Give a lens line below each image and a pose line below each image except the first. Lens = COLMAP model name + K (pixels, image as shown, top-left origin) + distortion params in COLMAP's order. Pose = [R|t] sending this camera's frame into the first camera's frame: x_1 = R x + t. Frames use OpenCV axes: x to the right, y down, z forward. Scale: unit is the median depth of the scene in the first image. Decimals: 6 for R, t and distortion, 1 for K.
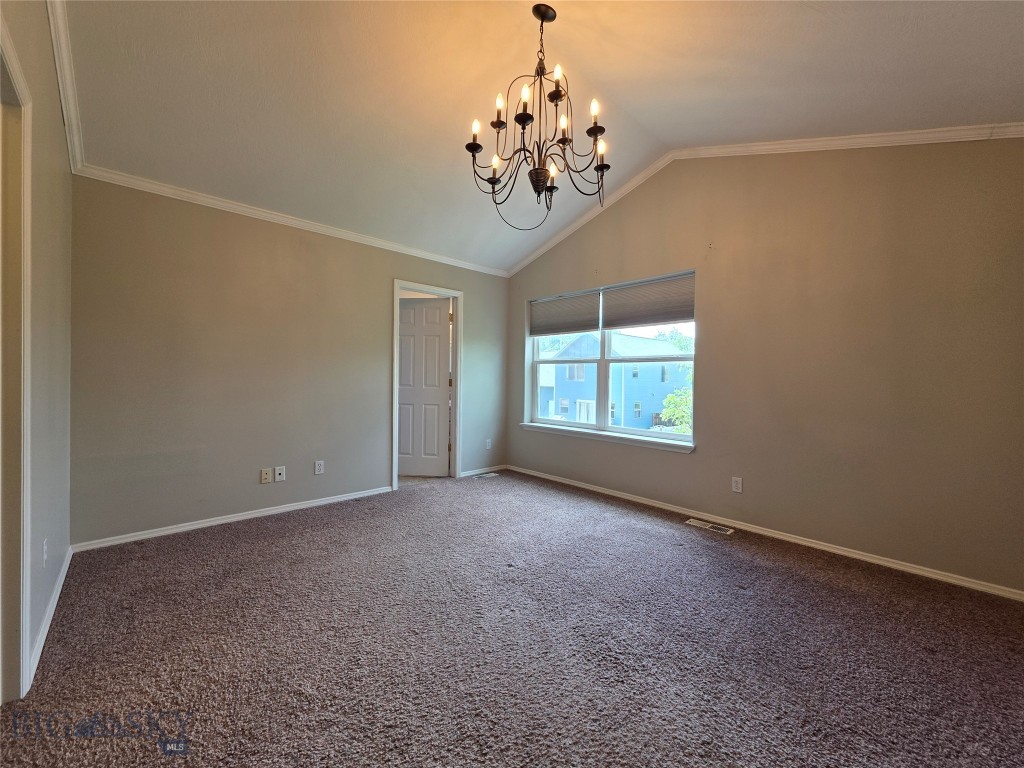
lens RADIAL K [[408.3, 0, 509.7], [0, 408.3, 382.2], [0, 0, 1]] dist [0.007937, -0.000528]
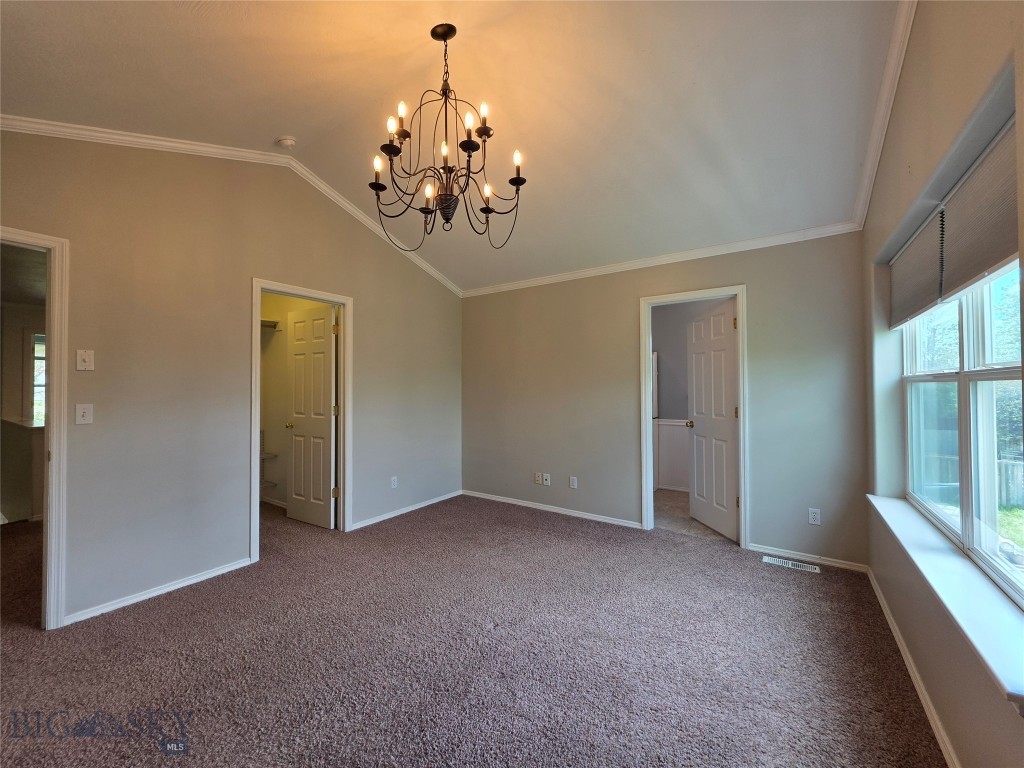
lens RADIAL K [[408.3, 0, 511.0], [0, 408.3, 381.8], [0, 0, 1]] dist [0.007937, -0.000528]
pose [[0.208860, -0.025828, -0.977604, 0.580277], [-0.001450, 0.999642, -0.026720, -0.040096], [0.977944, 0.006998, 0.208748, 0.544889]]
